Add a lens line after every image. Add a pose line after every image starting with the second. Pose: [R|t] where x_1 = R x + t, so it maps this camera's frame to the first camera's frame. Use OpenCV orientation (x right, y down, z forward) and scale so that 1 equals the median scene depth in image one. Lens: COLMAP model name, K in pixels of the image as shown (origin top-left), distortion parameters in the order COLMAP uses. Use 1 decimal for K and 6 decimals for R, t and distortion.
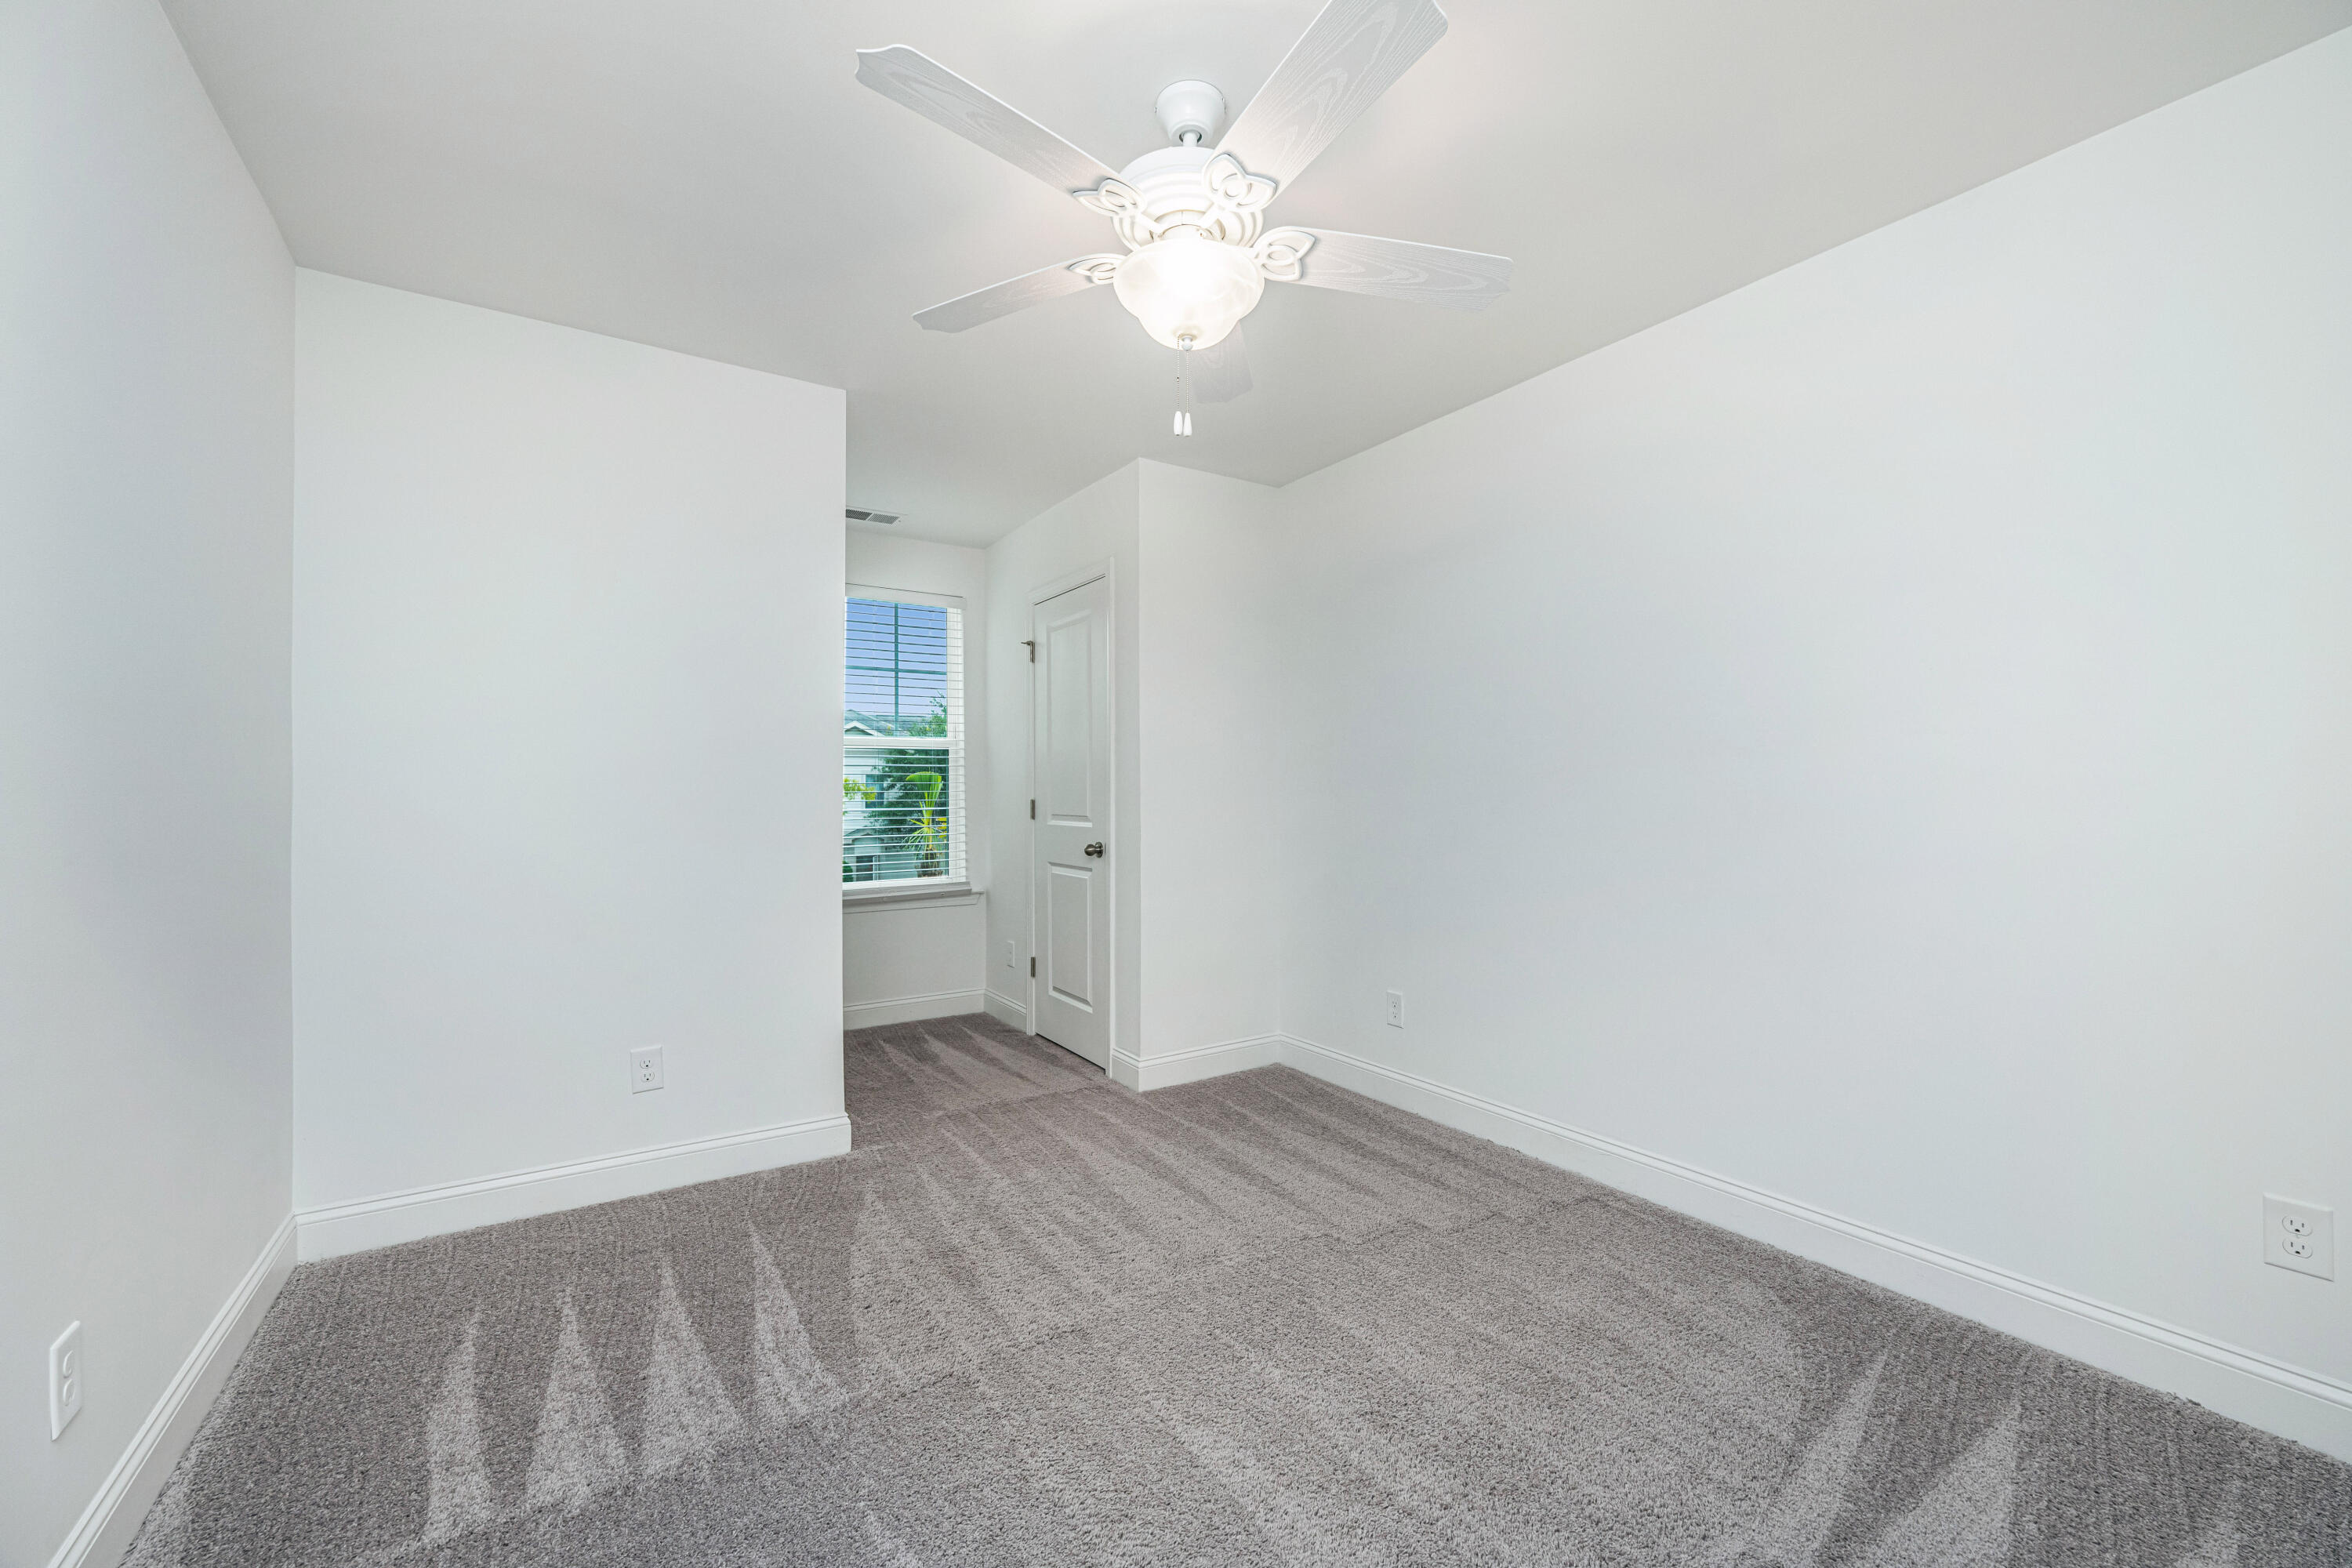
lens RADIAL K [[942.7, 0, 1176.0], [0, 942.7, 784.0], [0, 0, 1]] dist [0.000075, 0.000042]
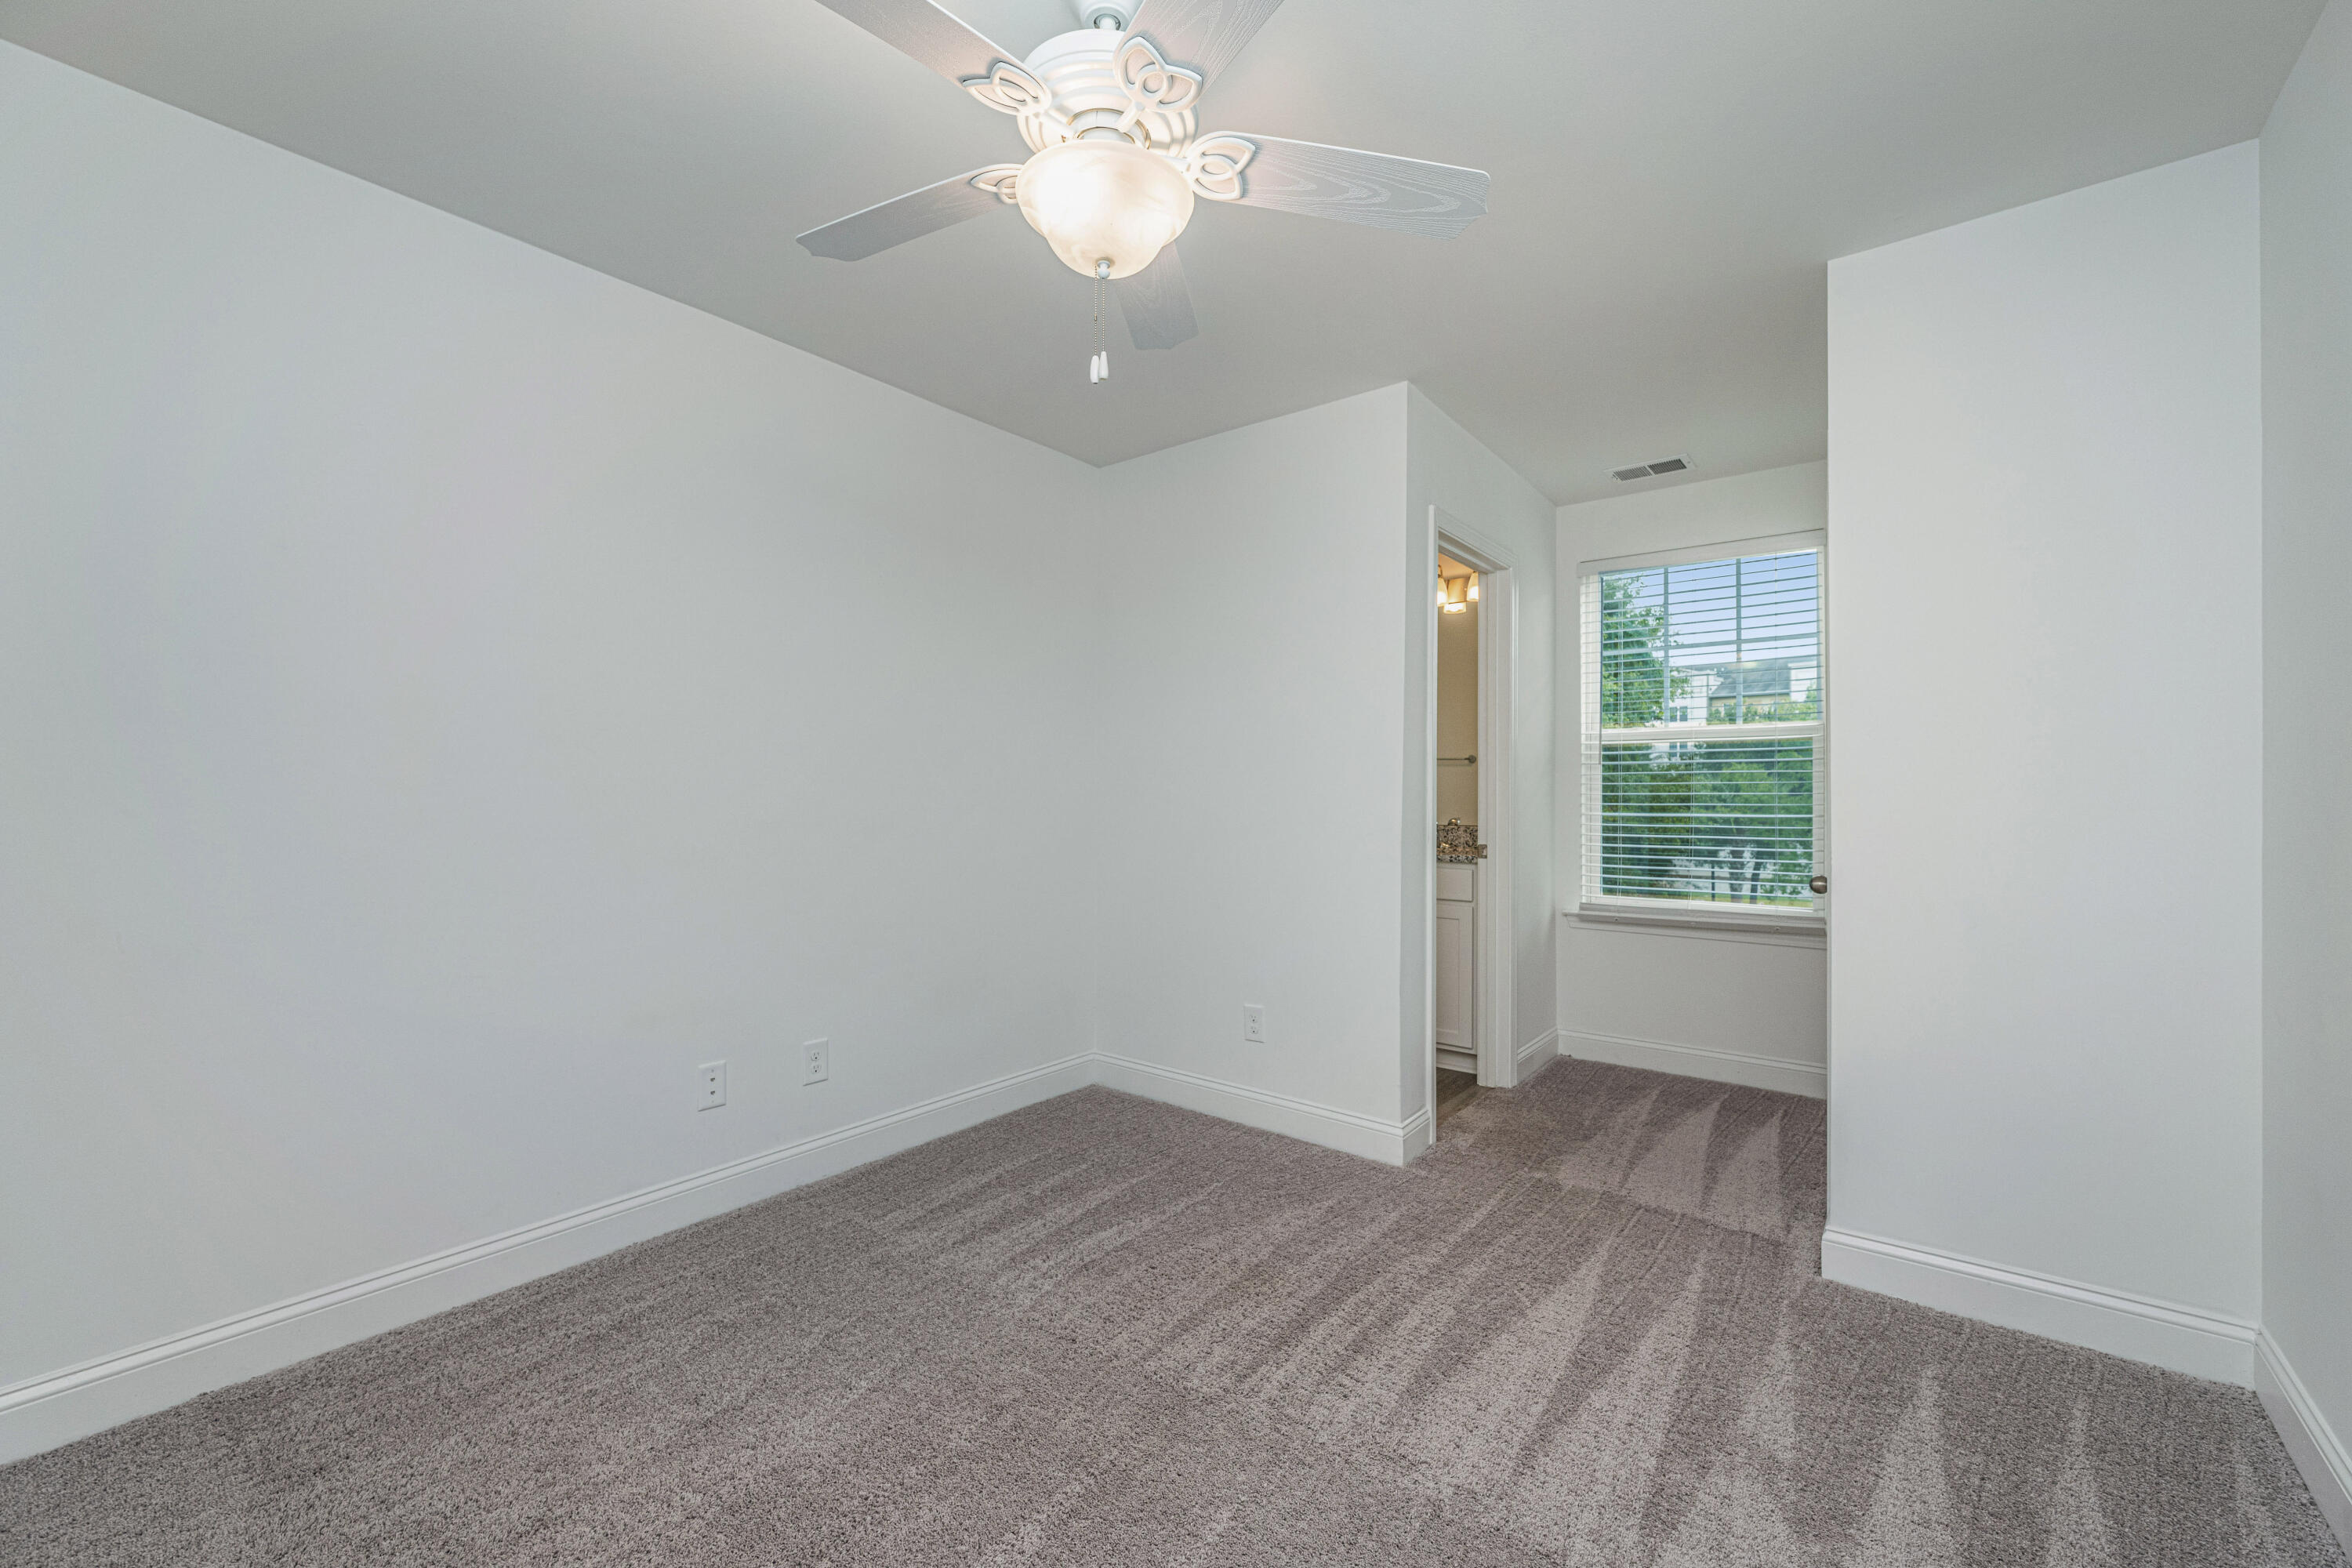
lens RADIAL K [[942.7, 0, 1176.0], [0, 942.7, 784.0], [0, 0, 1]] dist [0.000075, 0.000042]
pose [[0.321117, -0.001006, -0.947039, 0.484682], [0.003978, 0.999992, 0.000287, -0.003563], [0.947031, -0.003859, 0.321118, 0.458766]]
